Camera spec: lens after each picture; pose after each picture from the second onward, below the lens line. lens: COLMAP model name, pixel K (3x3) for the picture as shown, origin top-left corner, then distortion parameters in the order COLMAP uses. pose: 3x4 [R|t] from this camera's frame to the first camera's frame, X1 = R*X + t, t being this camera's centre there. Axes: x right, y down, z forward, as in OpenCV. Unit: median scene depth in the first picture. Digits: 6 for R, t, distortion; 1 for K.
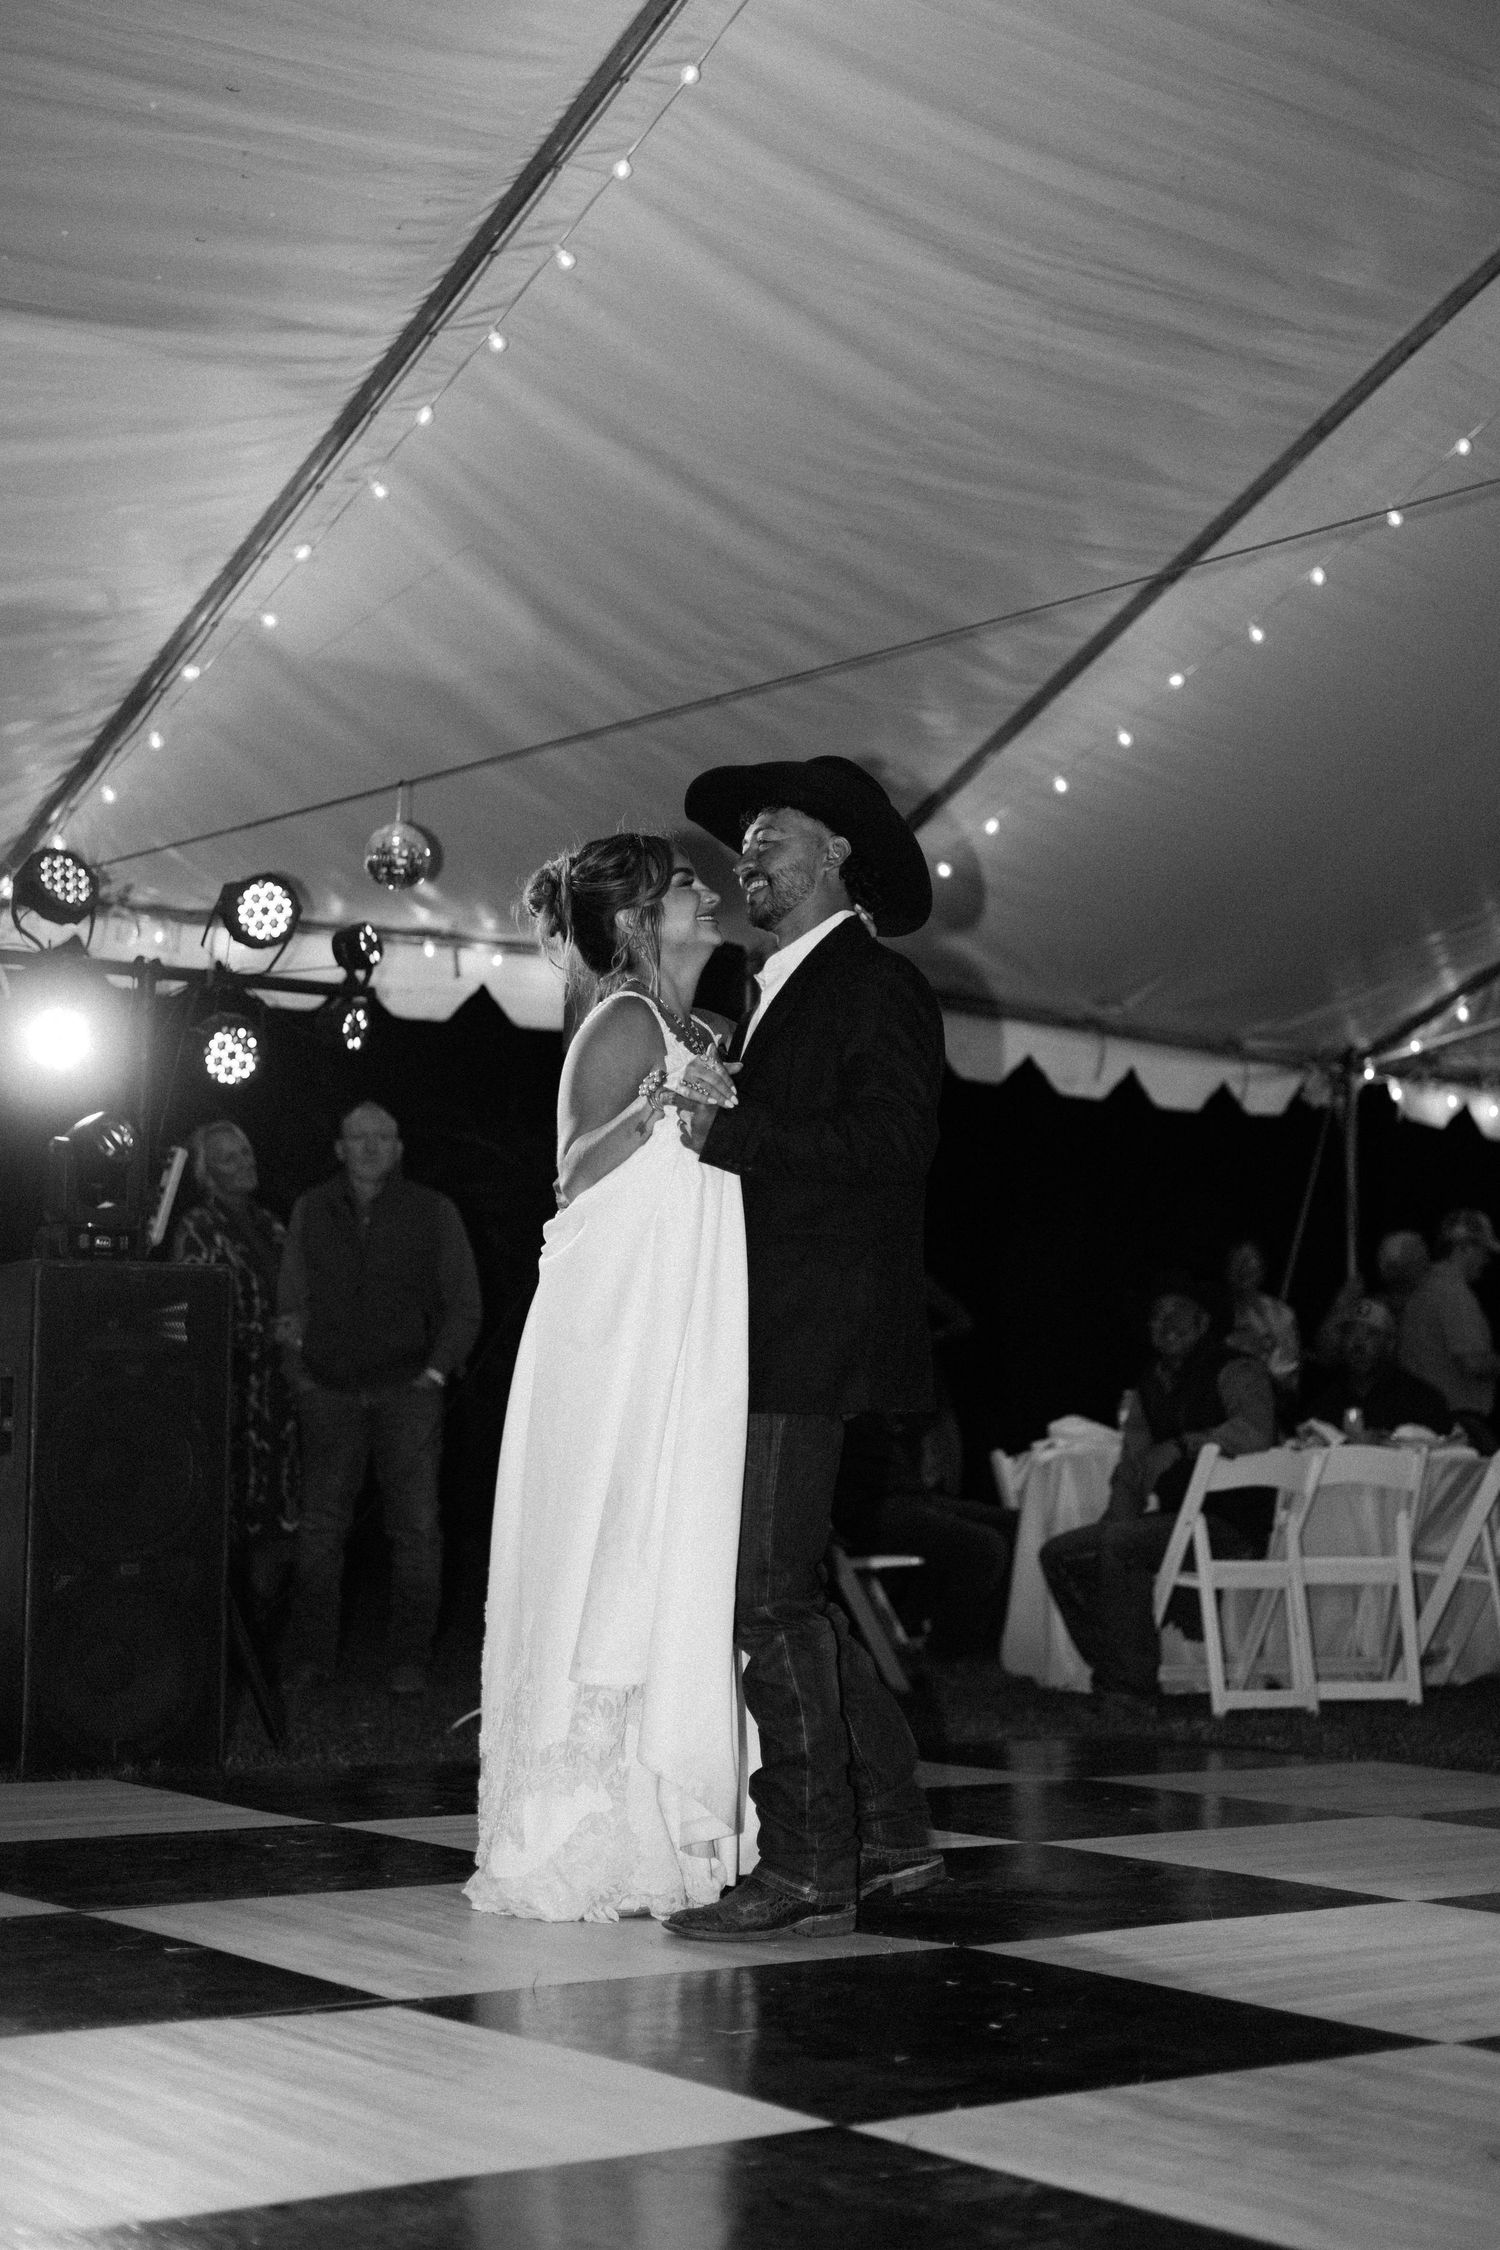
lens RADIAL K [[3604.4, 0, 744.6], [0, 3604.4, 1131.3], [0, 0, 1]] dist [0.008445, 0.000000]
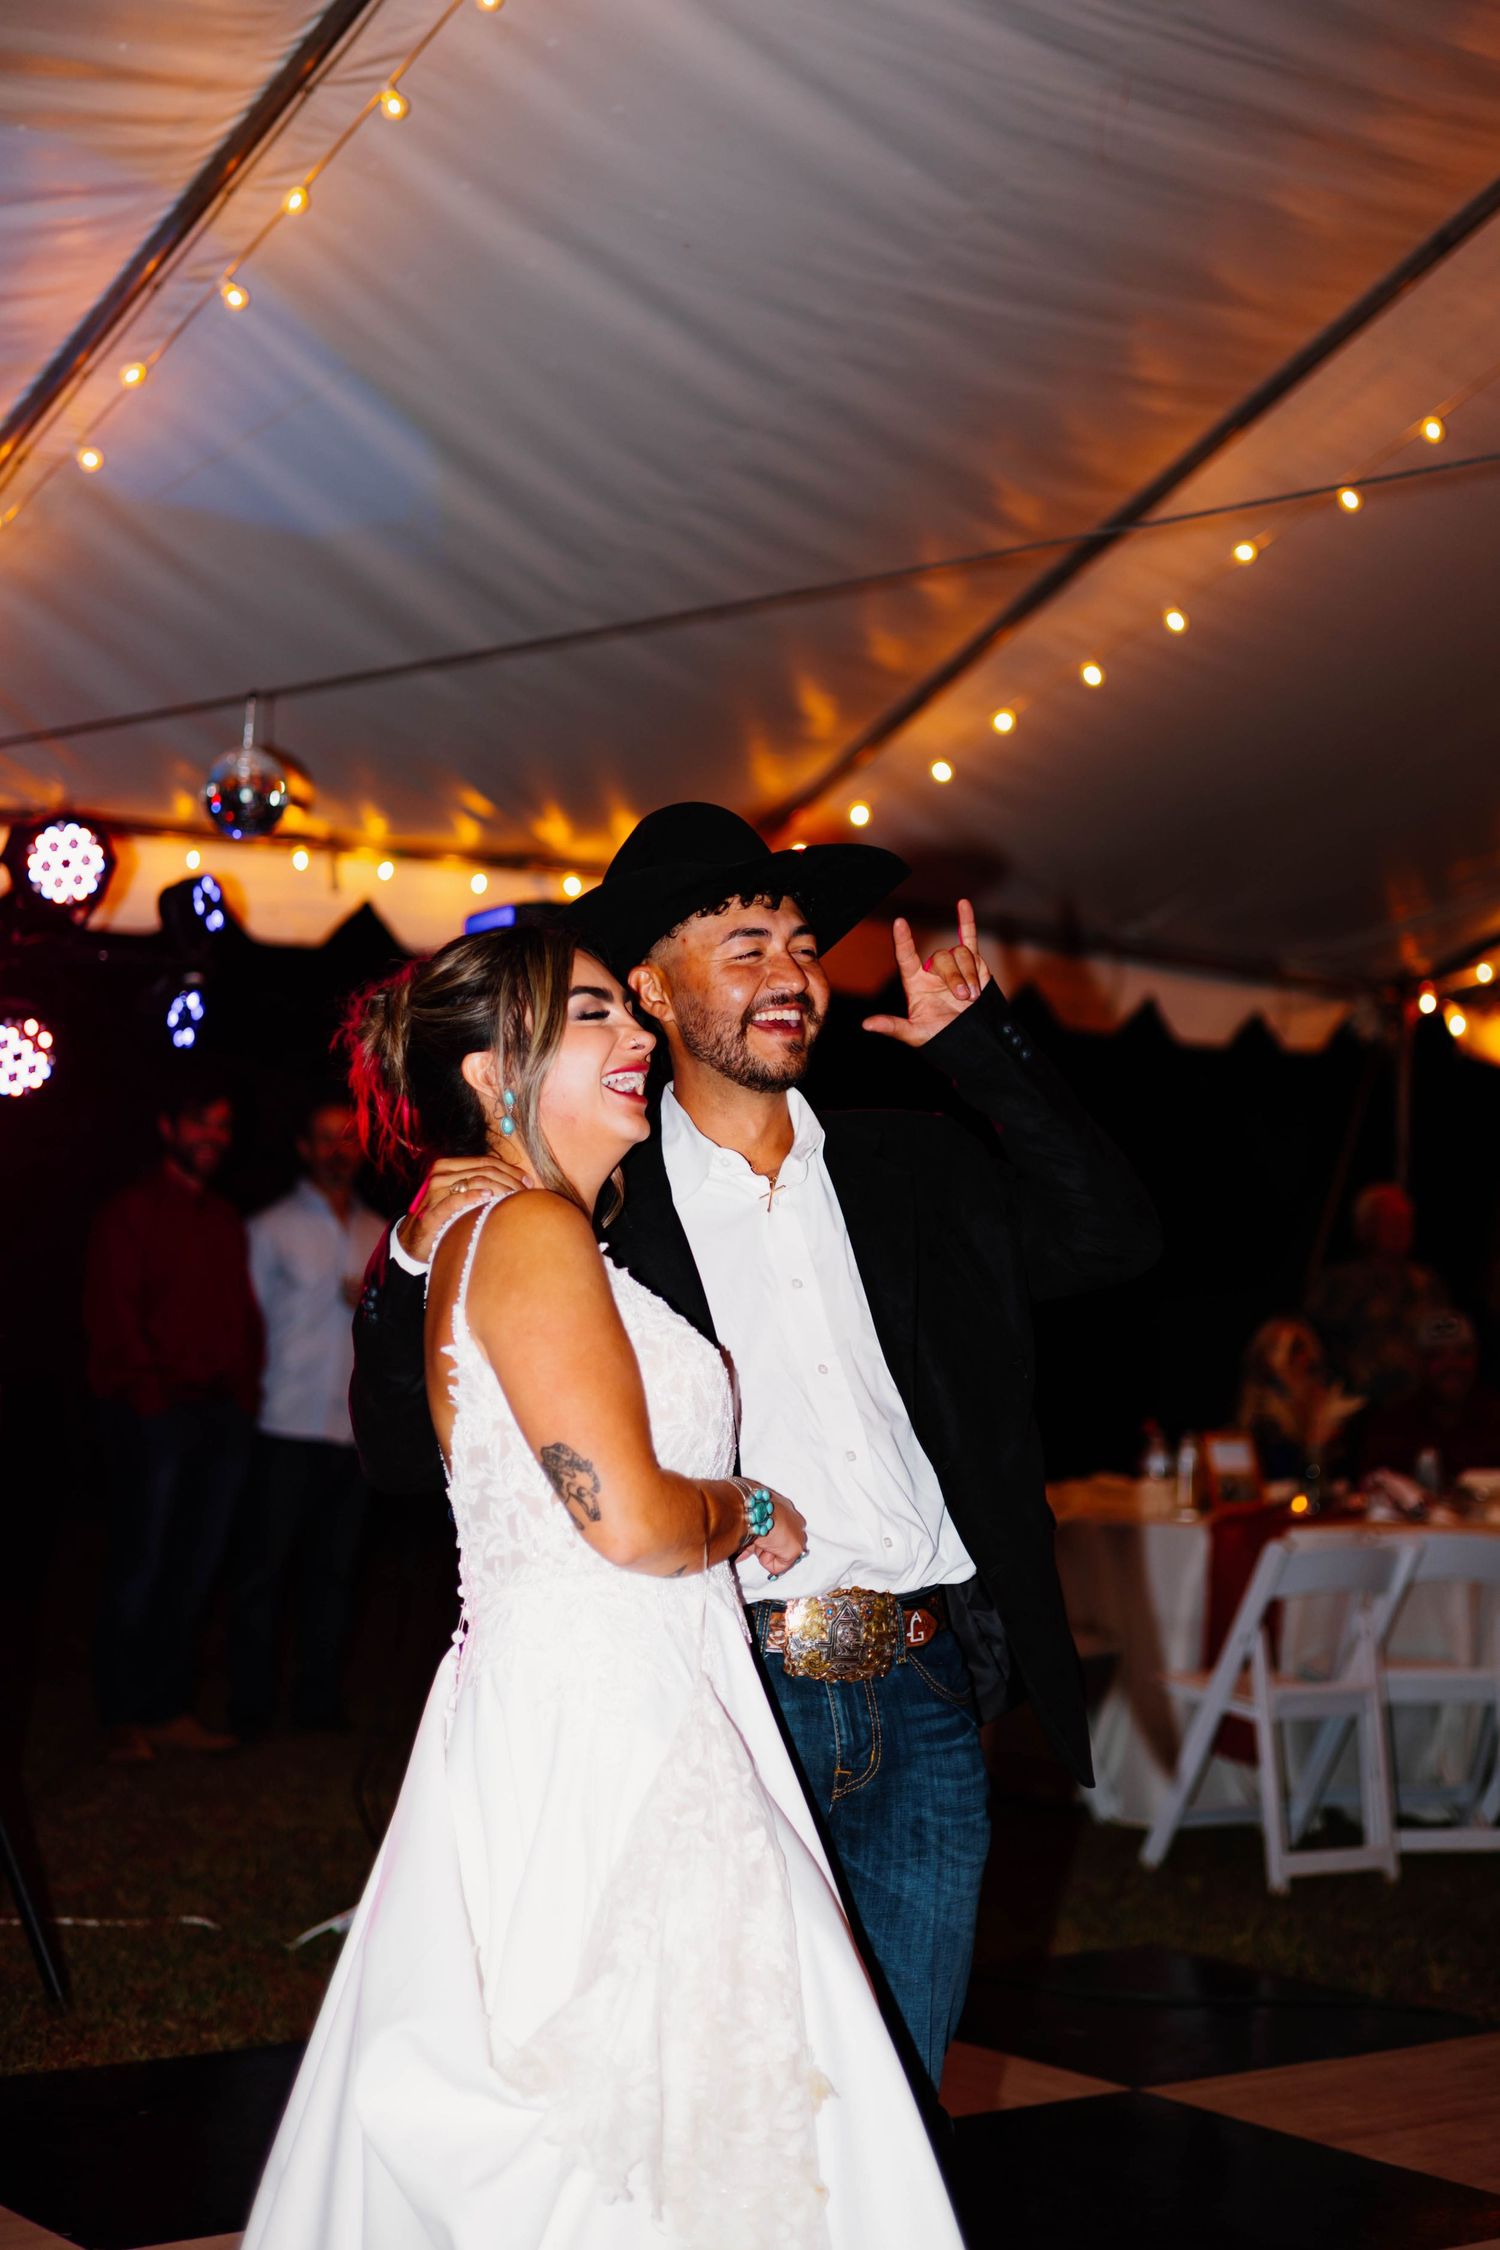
lens RADIAL K [[3604.4, 0, 776.8], [0, 3604.4, 1013.5], [0, 0, 1]] dist [0.008445, 0.000000]
pose [[0.999123, 0.023627, 0.034570, -0.009684], [-0.024945, 0.998959, 0.038201, -0.055309], [-0.033631, -0.039029, 0.998672, 0.219936]]
